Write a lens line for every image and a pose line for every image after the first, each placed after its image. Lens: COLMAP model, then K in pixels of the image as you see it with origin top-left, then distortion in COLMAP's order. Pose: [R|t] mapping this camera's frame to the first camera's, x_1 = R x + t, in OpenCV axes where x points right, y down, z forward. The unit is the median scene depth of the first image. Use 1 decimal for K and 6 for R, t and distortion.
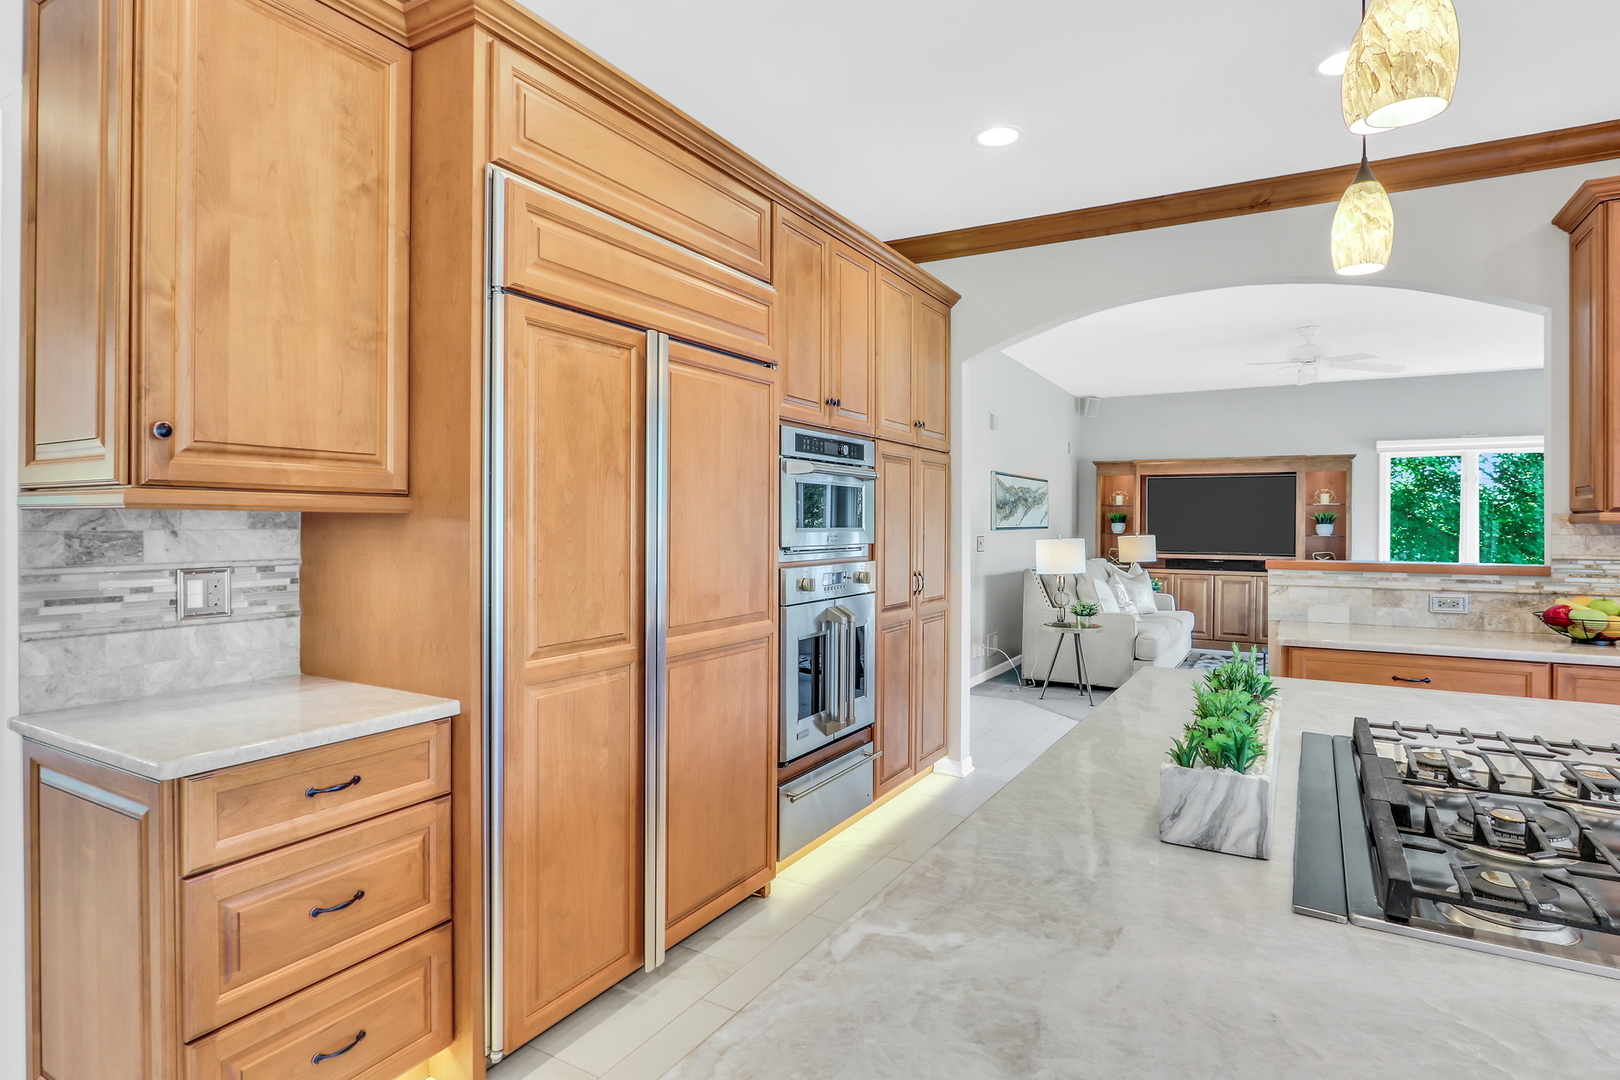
lens RADIAL K [[866.9, 0, 786.0], [0, 866.9, 528.4], [0, 0, 1]] dist [-0.028135, 0.009697]
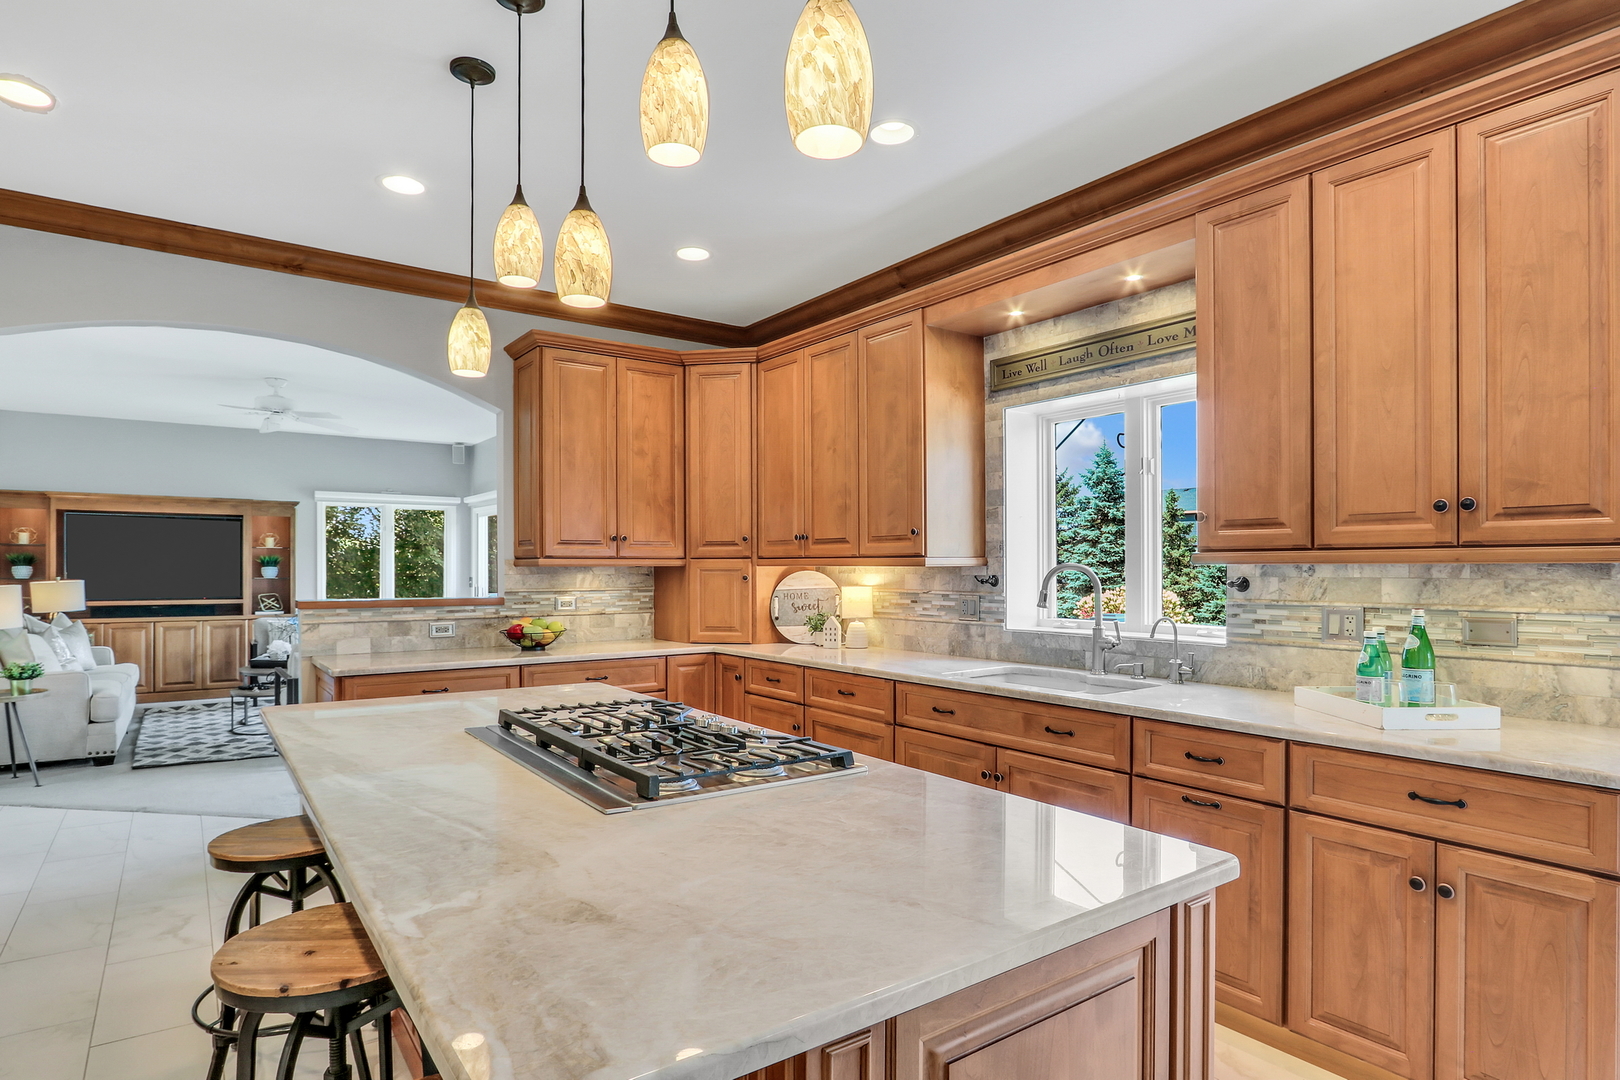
lens RADIAL K [[866.9, 0, 788.9], [0, 866.9, 569.8], [0, 0, 1]] dist [-0.028135, 0.009697]
pose [[0.400478, -0.005933, 0.916287, -0.204360], [0.006872, 0.999970, 0.003471, -0.001797], [-0.916280, 0.004906, 0.400507, 0.013682]]
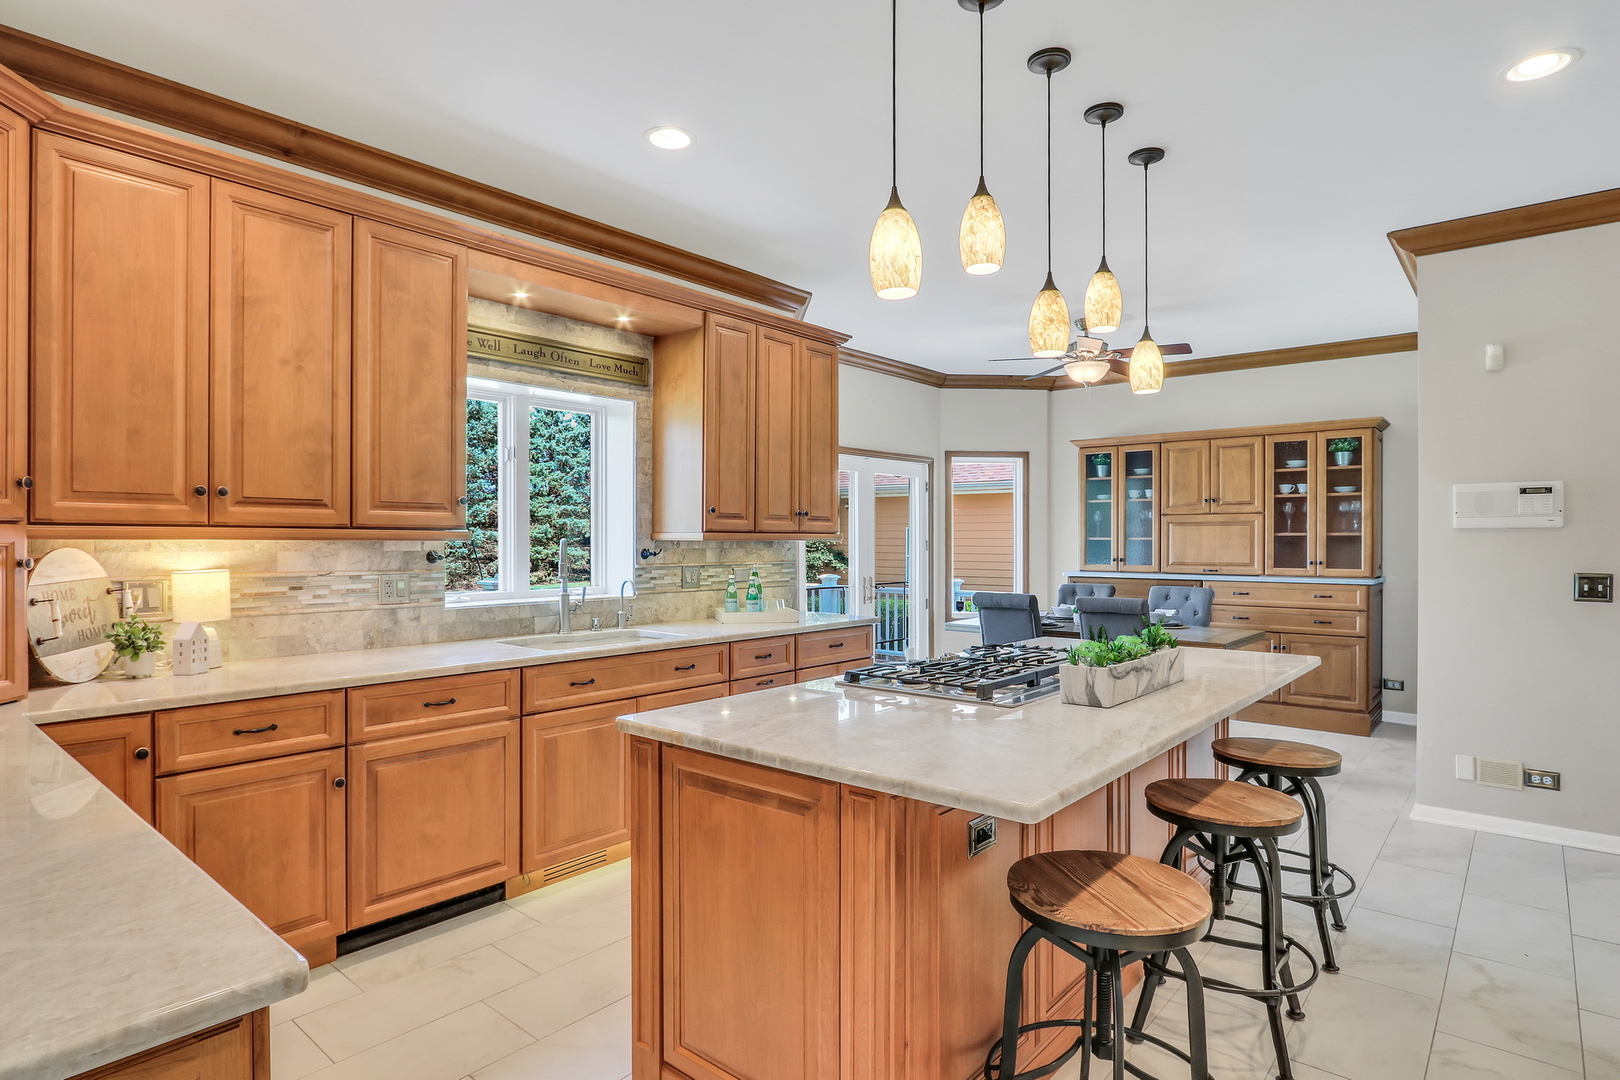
lens RADIAL K [[866.9, 0, 784.7], [0, 866.9, 543.5], [0, 0, 1]] dist [-0.028135, 0.009697]
pose [[-0.983283, -0.004811, 0.182023, 0.362724], [-0.003279, 0.999957, 0.008719, -0.008315], [-0.182057, 0.007977, -0.983256, 1.210103]]
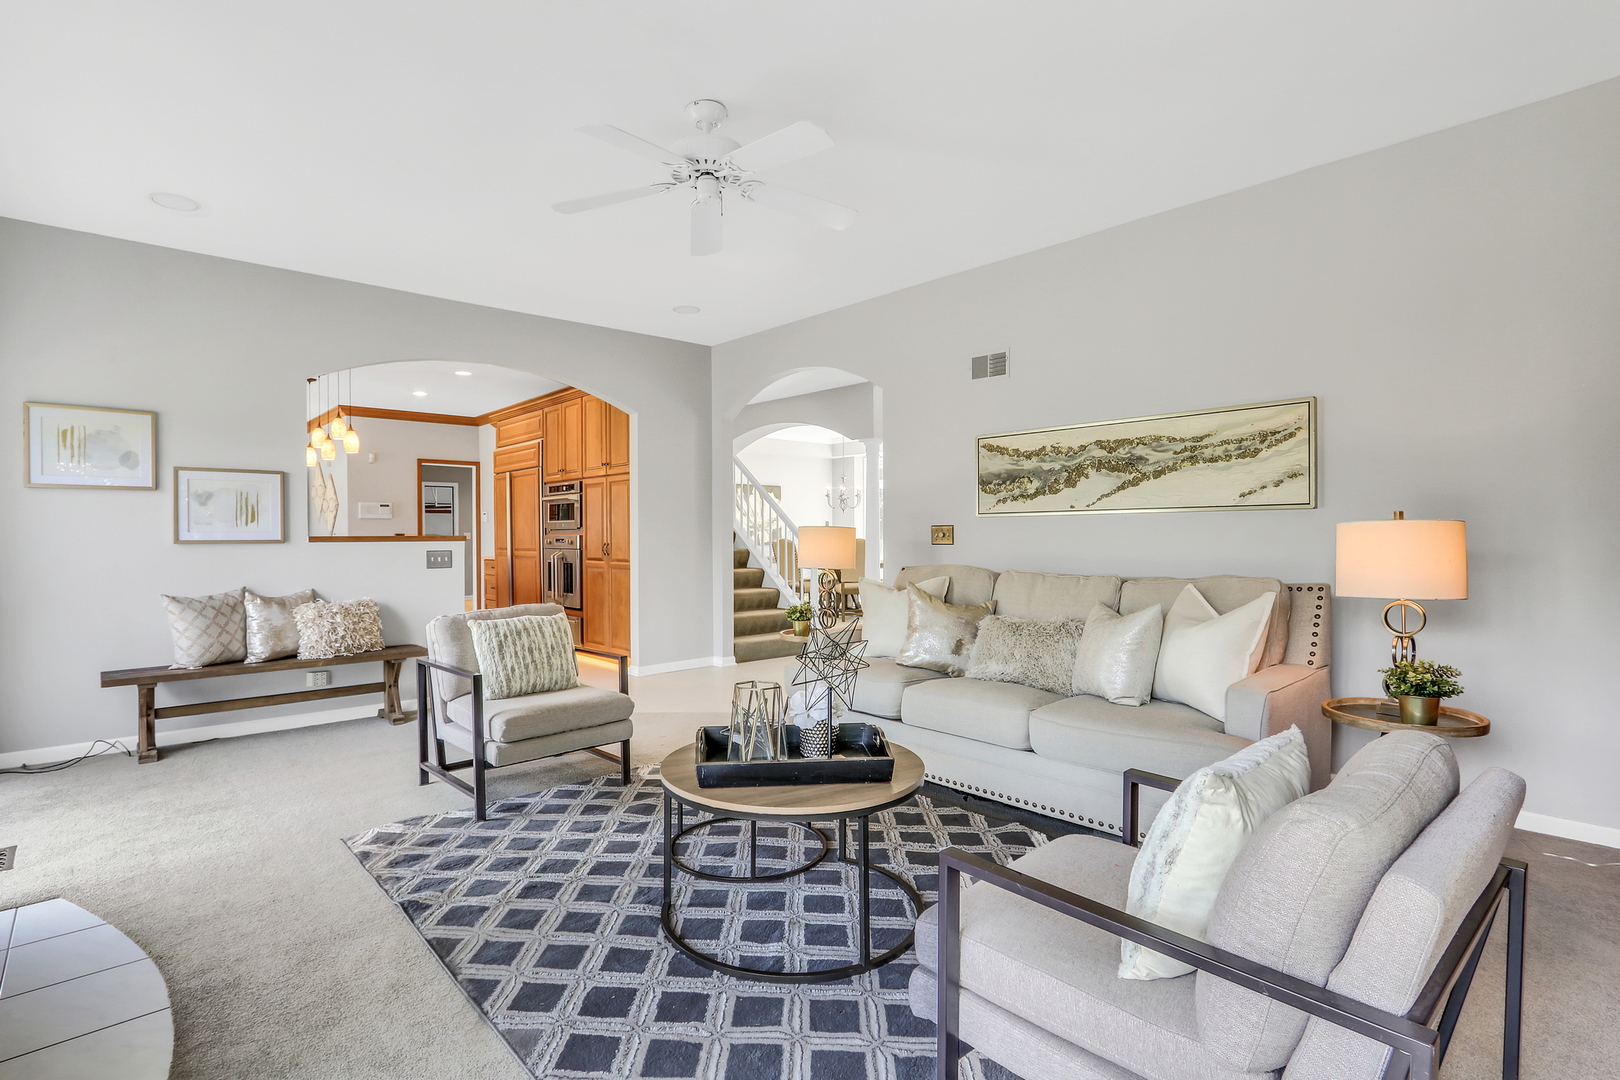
lens RADIAL K [[789.3, 0, 801.6], [0, 789.3, 544.6], [0, 0, 1]] dist [-0.016394, 0.002365]
pose [[-0.292246, 0.011275, -0.956277, 2.071491], [-0.002381, 0.999919, 0.012517, 0.038903], [0.956340, 0.005935, -0.292195, 2.381720]]
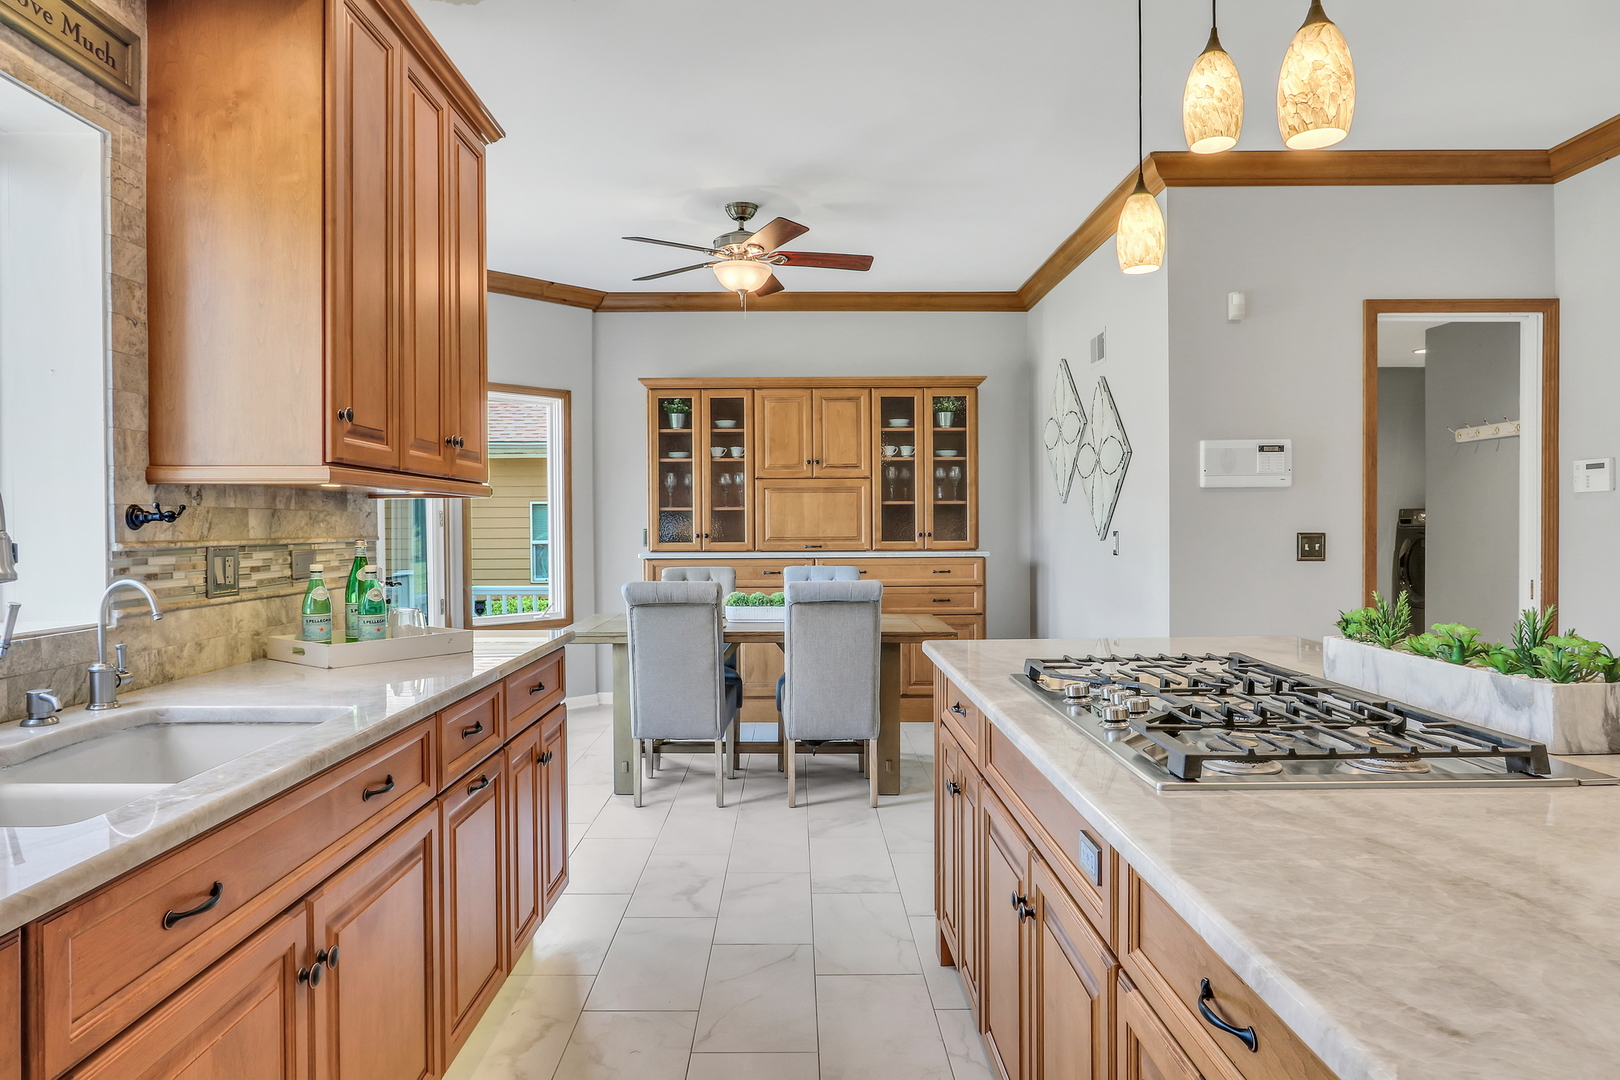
lens RADIAL K [[989.3, 0, 789.8], [0, 989.3, 530.5], [0, 0, 1]] dist [-0.006780, 0.010696]
pose [[-0.858295, 0.004503, -0.513137, 0.782327], [0.000677, 0.999971, 0.007643, 0.023900], [0.513157, 0.006213, -0.858272, 0.679457]]
